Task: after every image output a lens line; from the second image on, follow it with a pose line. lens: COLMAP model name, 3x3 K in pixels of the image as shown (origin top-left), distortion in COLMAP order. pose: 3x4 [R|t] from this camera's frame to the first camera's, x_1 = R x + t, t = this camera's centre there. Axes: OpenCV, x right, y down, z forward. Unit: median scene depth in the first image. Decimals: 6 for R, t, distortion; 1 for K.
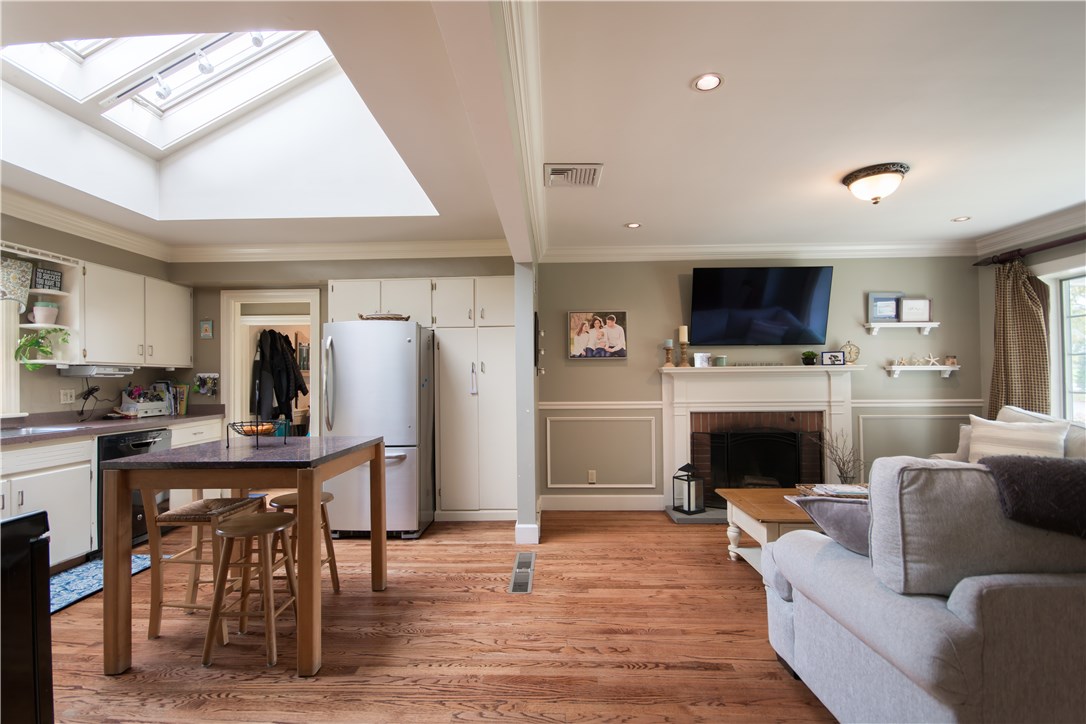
lens RADIAL K [[486.3, 0, 538.3], [0, 486.3, 376.0], [0, 0, 1]] dist [-0.002279, -0.000299]
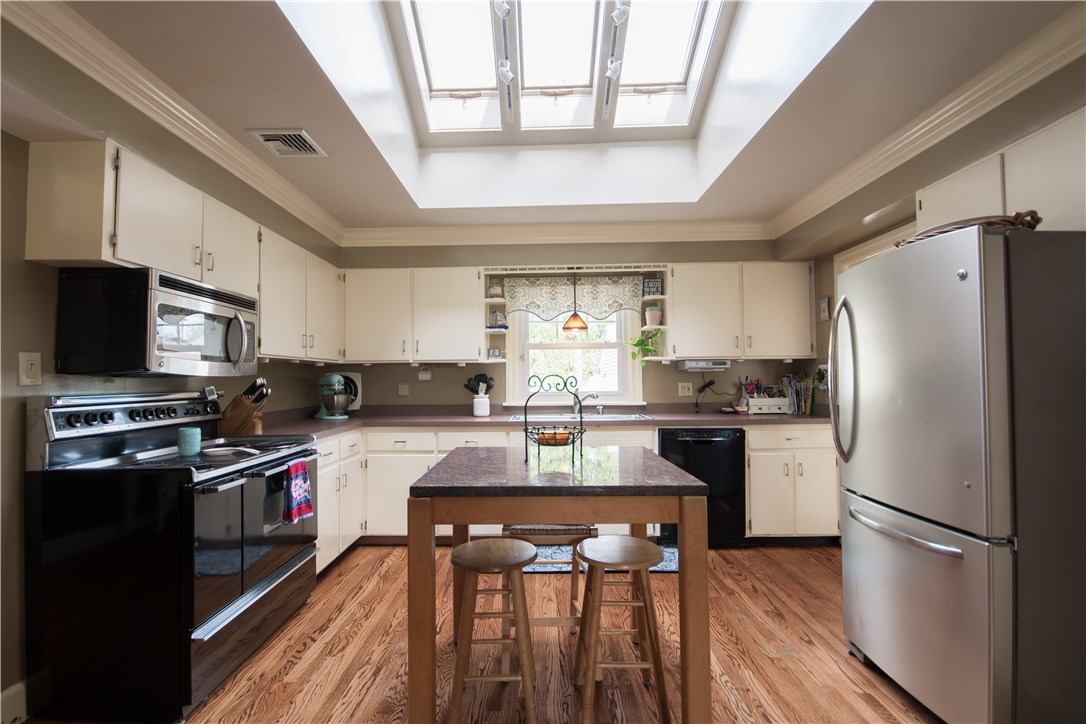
lens RADIAL K [[502.0, 0, 527.1], [0, 502.0, 367.8], [0, 0, 1]] dist [-0.001628, -0.000076]
pose [[0.010965, -0.016536, -0.999803, 0.140098], [0.015489, 0.999746, -0.016365, 0.005939], [0.999820, -0.015307, 0.011218, 0.559677]]
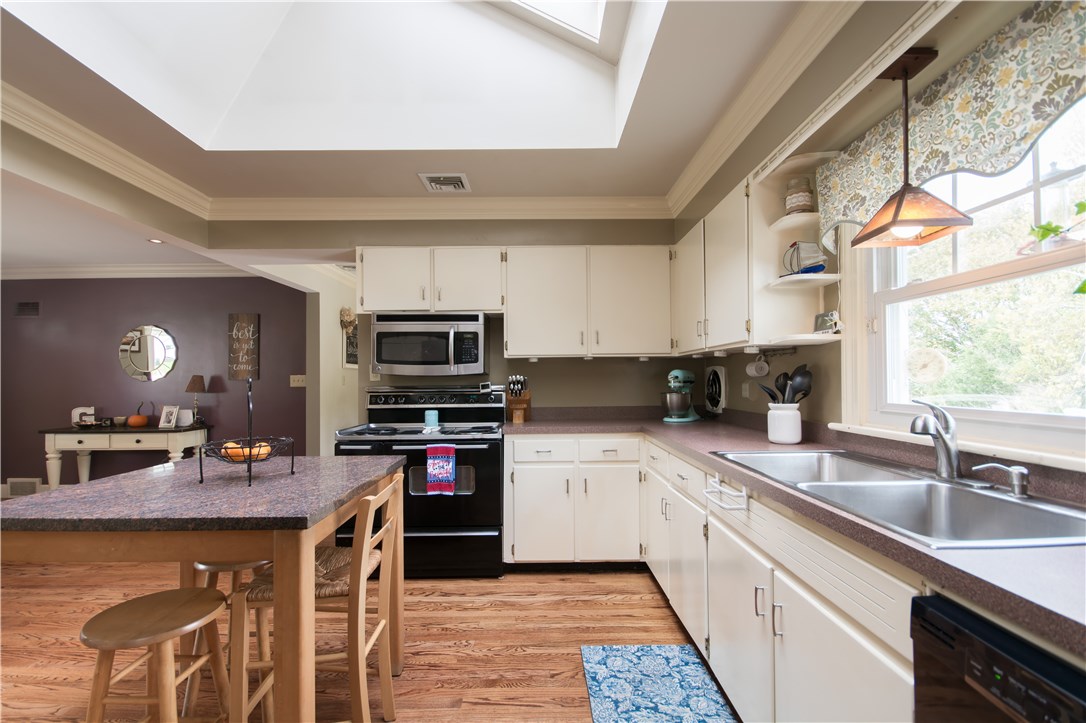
lens RADIAL K [[480.4, 0, 541.5], [0, 480.4, 374.8], [0, 0, 1]] dist [-0.001770, -0.000282]
pose [[-0.998937, 0.015749, -0.043323, -0.558970], [0.016413, 0.999753, -0.015012, 0.013989], [0.043075, -0.015707, -0.998948, 0.978214]]
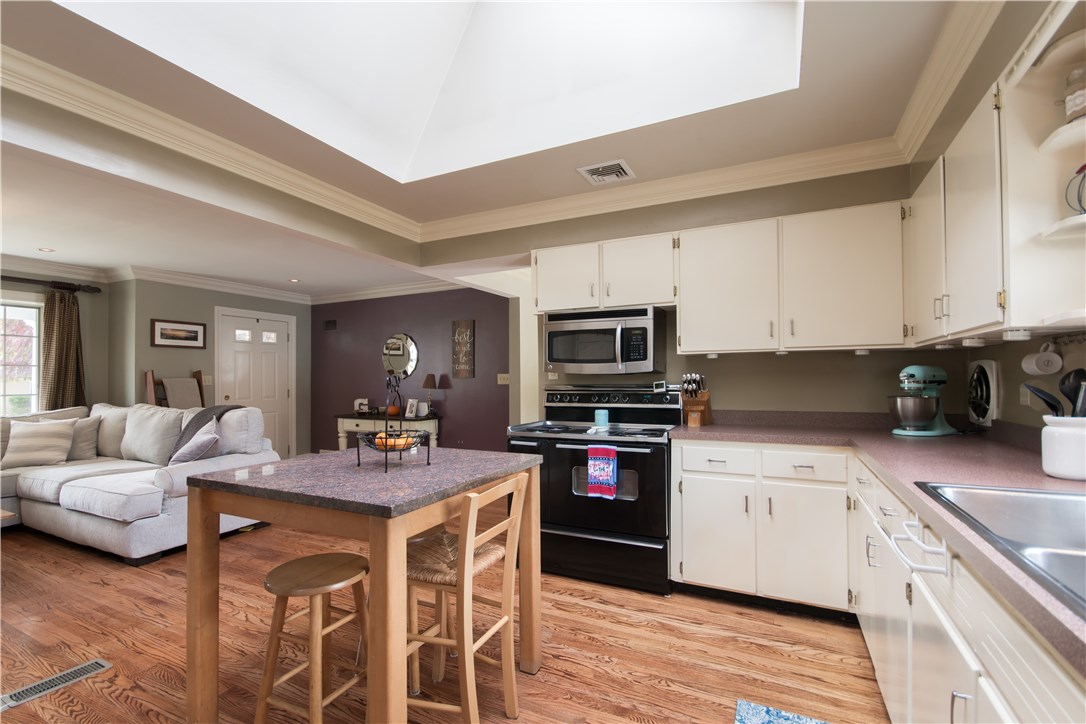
lens RADIAL K [[486.5, 0, 538.2], [0, 486.5, 374.4], [0, 0, 1]] dist [0.001381, -0.000353]
pose [[-0.910497, 0.017456, 0.413147, -0.641051], [0.010992, 0.999777, -0.018018, 0.013849], [-0.413369, -0.011864, -0.910486, 0.933574]]
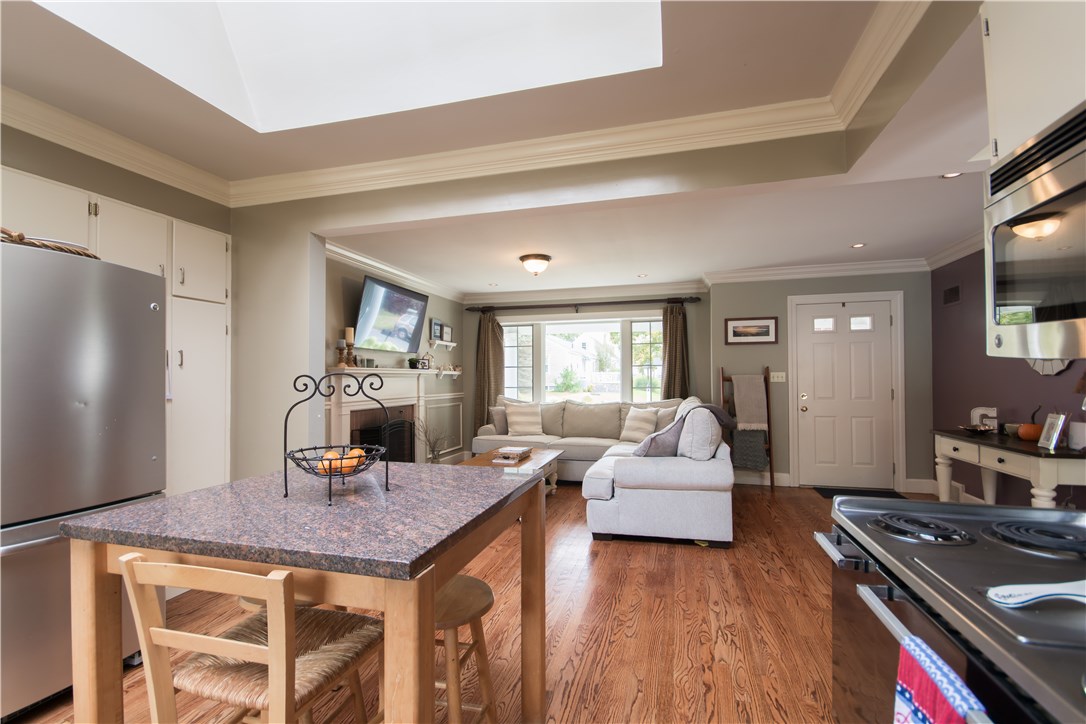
lens RADIAL K [[486.5, 0, 538.2], [0, 486.5, 374.4], [0, 0, 1]] dist [0.001381, -0.000353]
pose [[0.245789, 0.015415, 0.969201, -0.625438], [-0.004402, 0.999881, -0.014787, 0.010602], [-0.969313, -0.000632, 0.245828, 0.371992]]
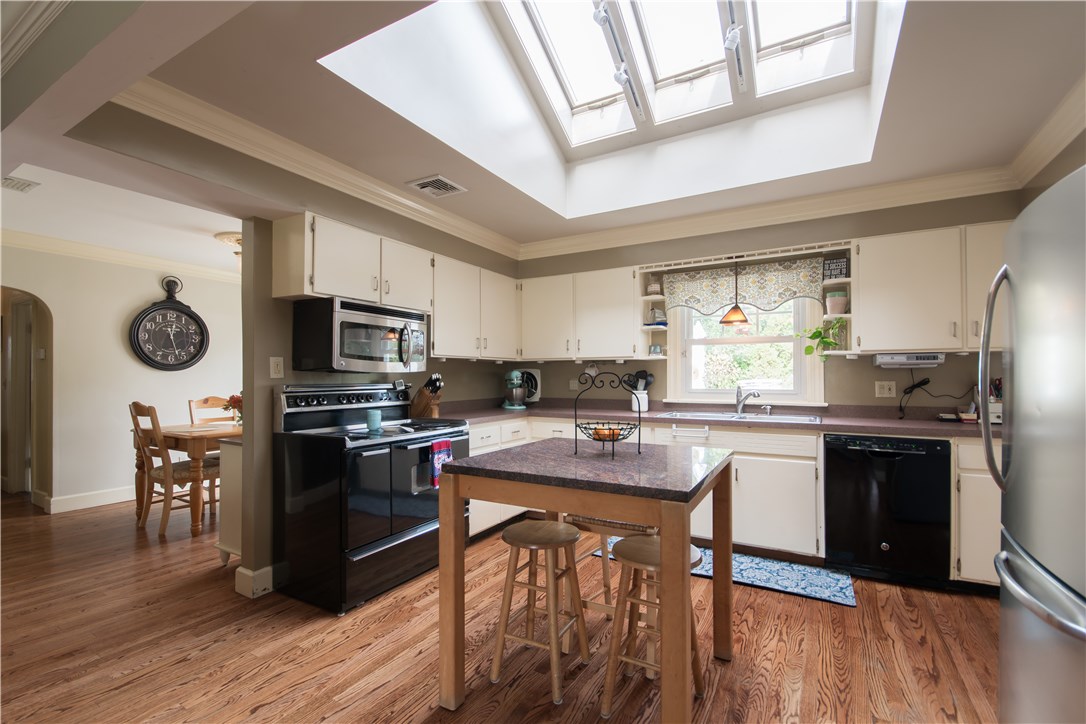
lens RADIAL K [[486.5, 0, 538.2], [0, 486.5, 374.4], [0, 0, 1]] dist [0.001381, -0.000353]
pose [[-0.468337, 0.004883, -0.883536, 0.116274], [0.011411, 0.999935, -0.000522, 0.006667], [0.883476, -0.010327, -0.468362, 0.757480]]
